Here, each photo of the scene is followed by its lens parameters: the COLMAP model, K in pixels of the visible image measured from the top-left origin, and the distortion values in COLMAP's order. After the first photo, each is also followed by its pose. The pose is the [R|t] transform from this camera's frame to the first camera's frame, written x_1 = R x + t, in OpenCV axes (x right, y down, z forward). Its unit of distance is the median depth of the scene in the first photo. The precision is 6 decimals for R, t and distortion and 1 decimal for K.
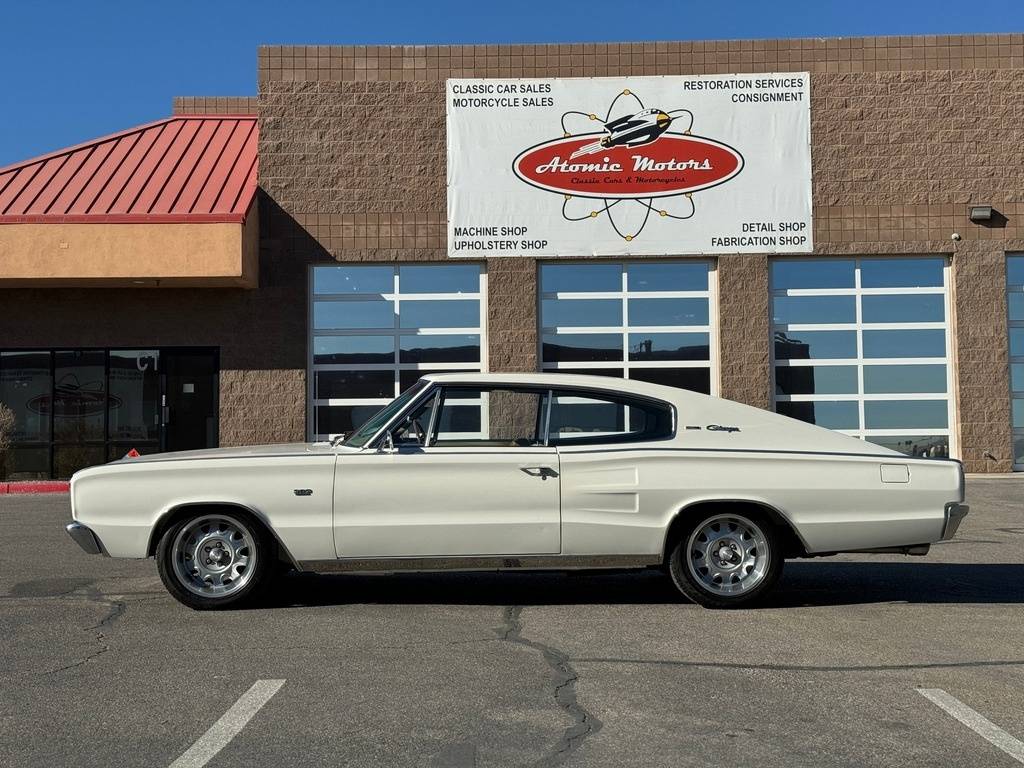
lens RADIAL K [[1419.2, 0, 508.8], [0, 1419.2, 390.1], [0, 0, 1]] dist [0.207981, -0.379327]
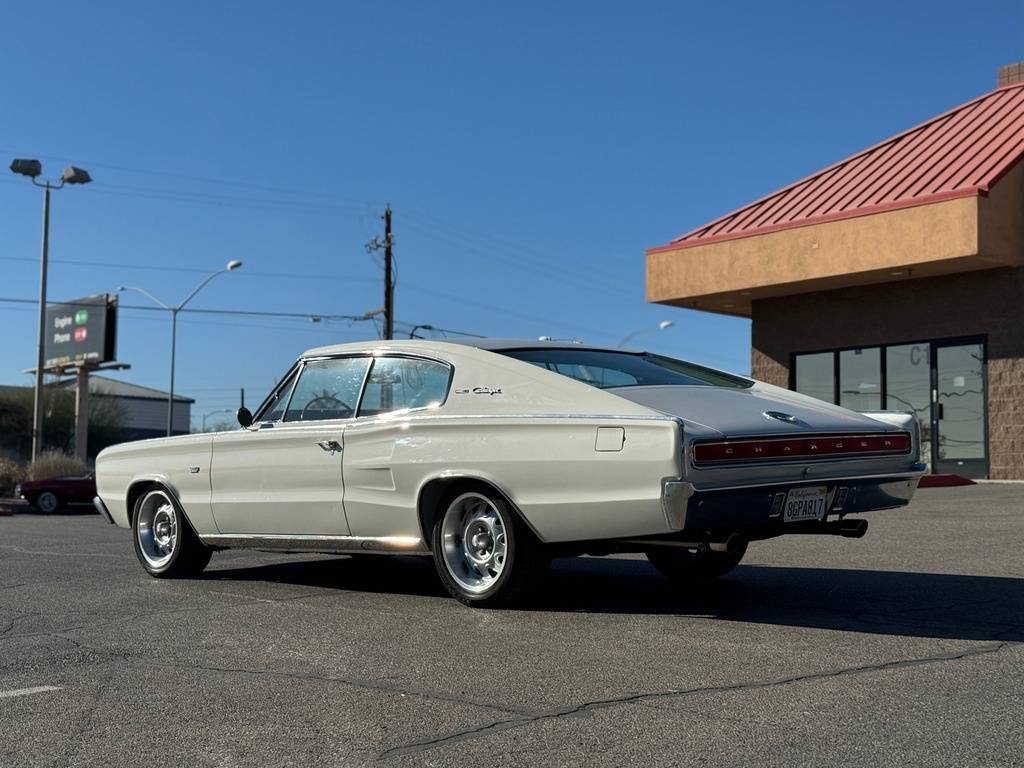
lens RADIAL K [[1419.2, 0, 508.8], [0, 1419.2, 390.1], [0, 0, 1]] dist [0.207981, -0.379327]
pose [[0.673752, -0.046408, -0.737499, 0.281971], [0.040020, 0.998853, -0.026294, 0.018010], [0.737873, -0.011799, 0.674836, 0.166500]]
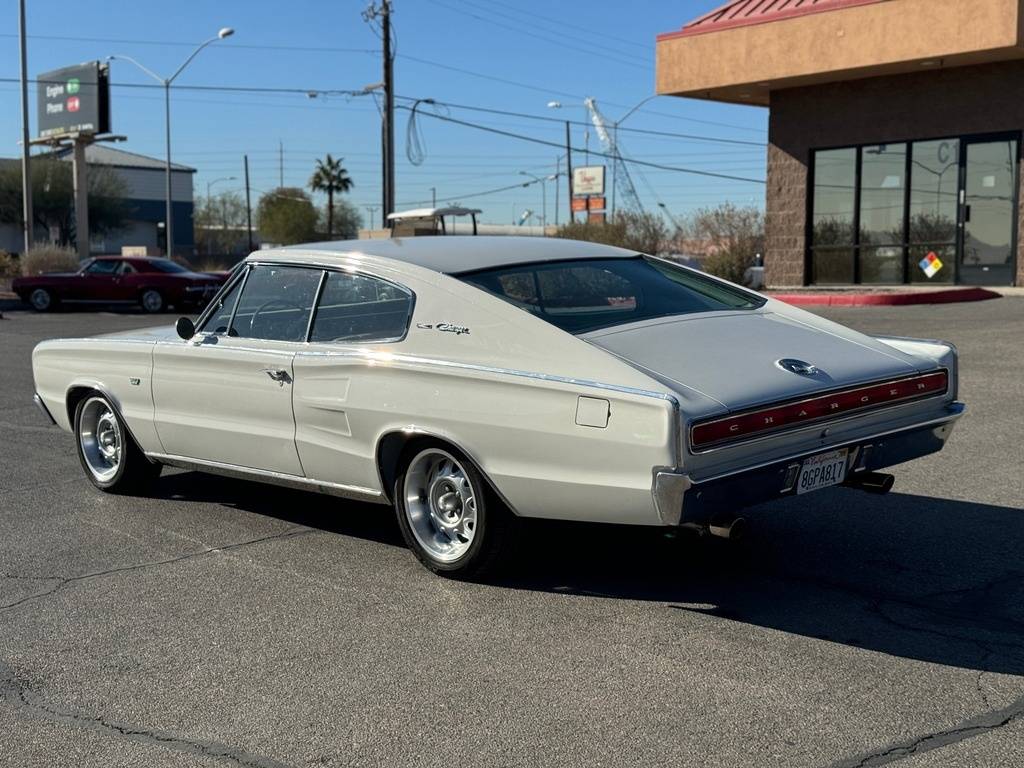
lens RADIAL K [[1419.8, 0, 506.1], [0, 1419.8, 386.9], [0, 0, 1]] dist [0.236517, -0.545082]
pose [[0.666172, 0.069753, -0.742529, 0.255339], [0.050262, 0.989154, 0.138015, -0.014877], [0.744102, -0.129263, 0.655441, 0.203241]]
